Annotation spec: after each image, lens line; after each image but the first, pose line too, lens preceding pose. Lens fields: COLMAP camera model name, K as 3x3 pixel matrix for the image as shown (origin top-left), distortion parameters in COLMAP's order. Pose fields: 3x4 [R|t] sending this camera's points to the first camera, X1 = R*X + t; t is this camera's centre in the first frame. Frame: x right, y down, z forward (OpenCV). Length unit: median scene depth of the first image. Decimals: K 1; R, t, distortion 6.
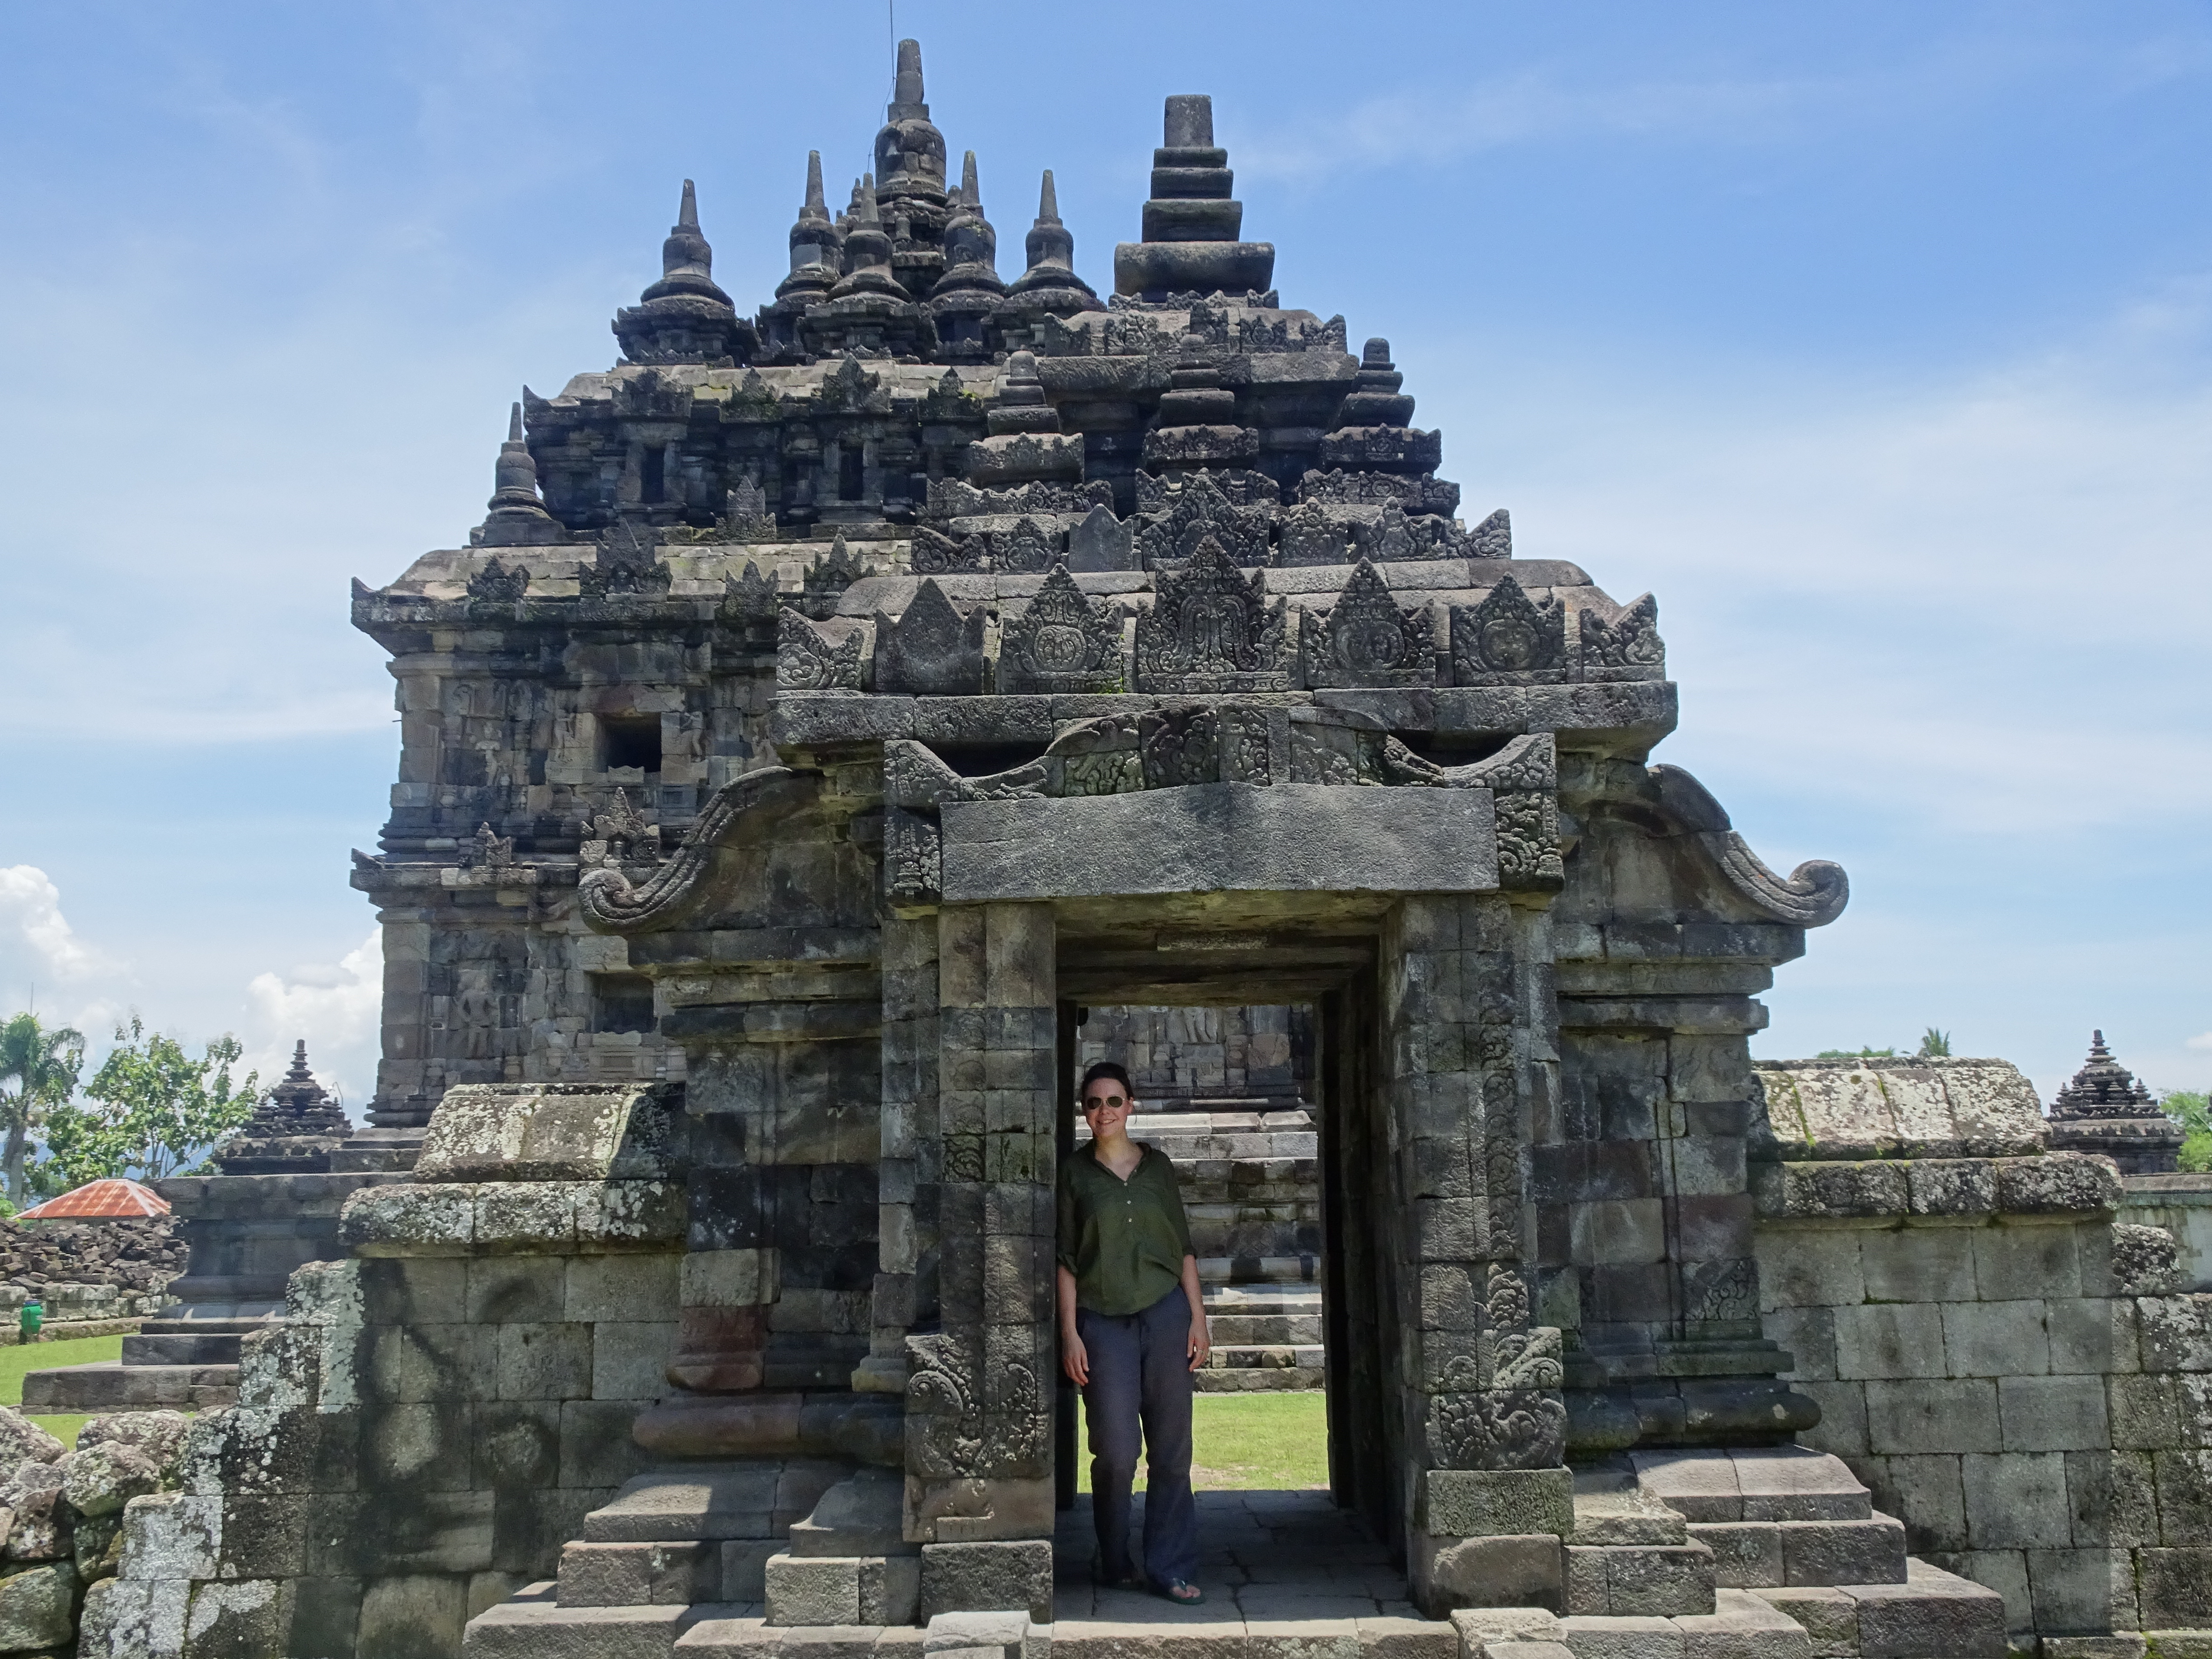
lens RADIAL K [[2146.7, 0, 1103.0], [0, 2146.7, 828.8], [0, 0, 1]] dist [-0.015624, 0.000000]
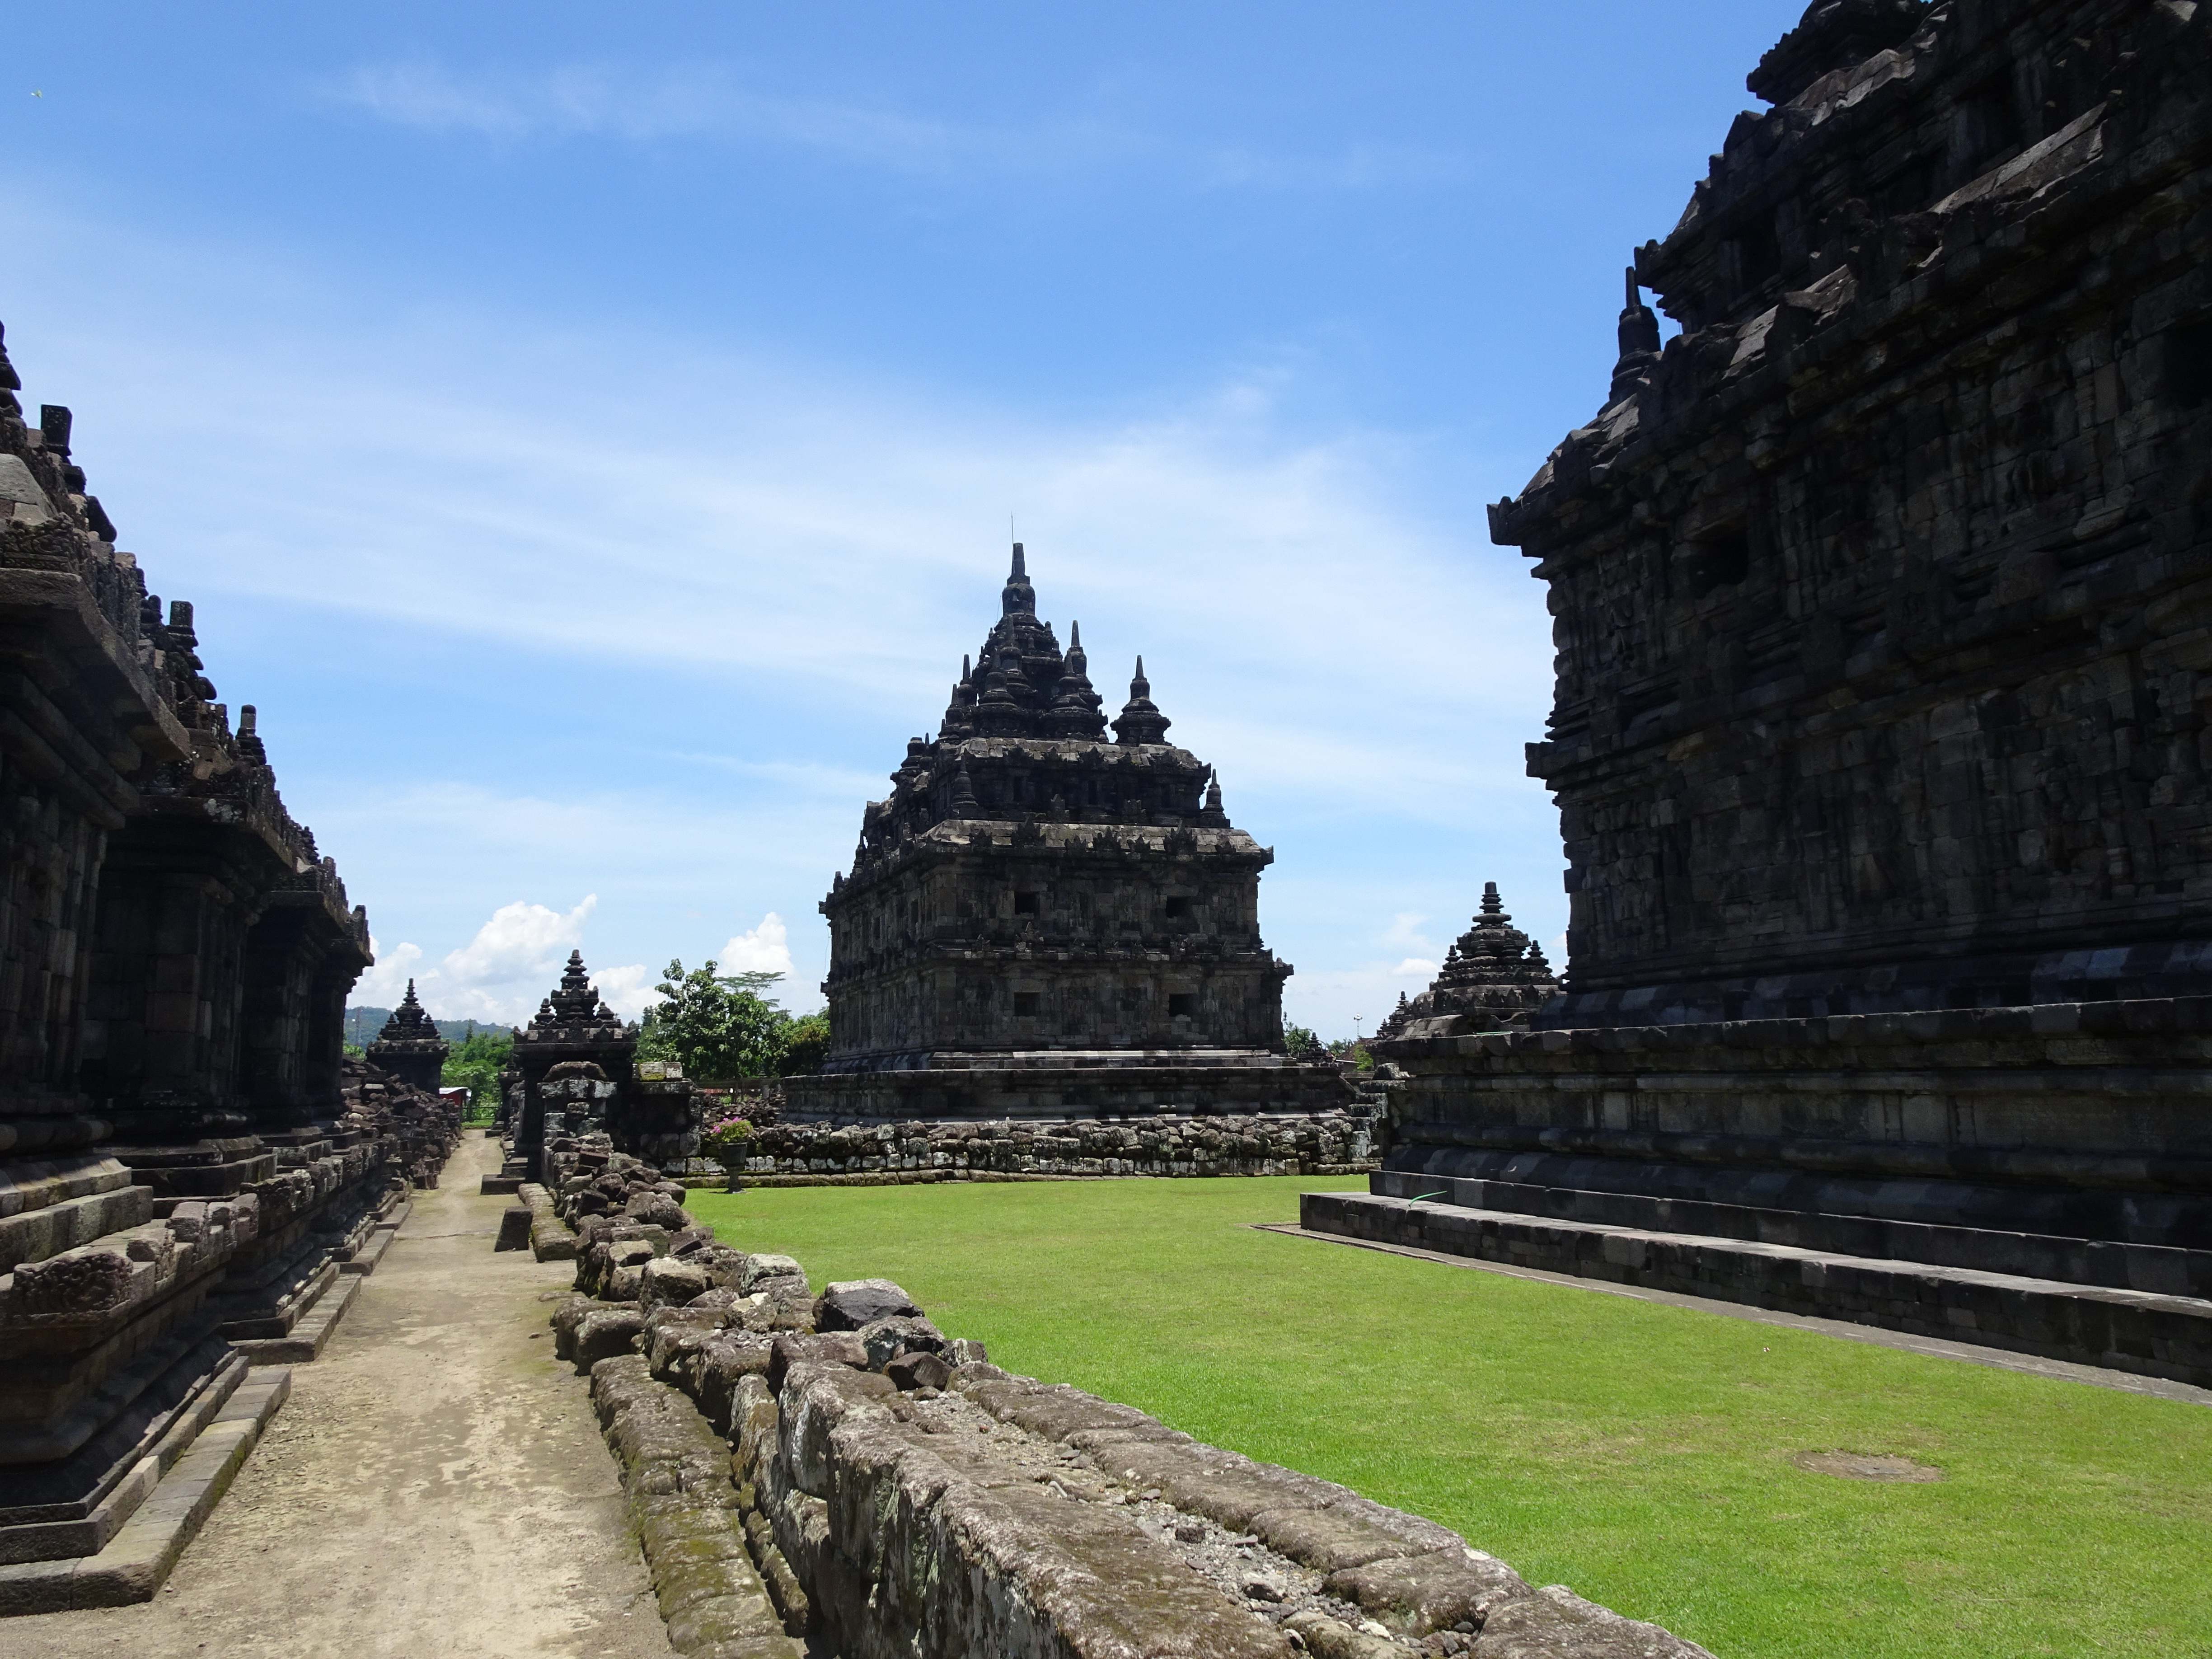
lens RADIAL K [[1753.8, 0, 1102.7], [0, 1753.8, 828.4], [0, 0, 1]] dist [0.039515, 0.000820]
pose [[0.941441, 0.053443, 0.332915, -0.842435], [-0.063155, 0.997834, 0.018412, -0.174349], [-0.331210, -0.038359, 0.942777, -1.010822]]
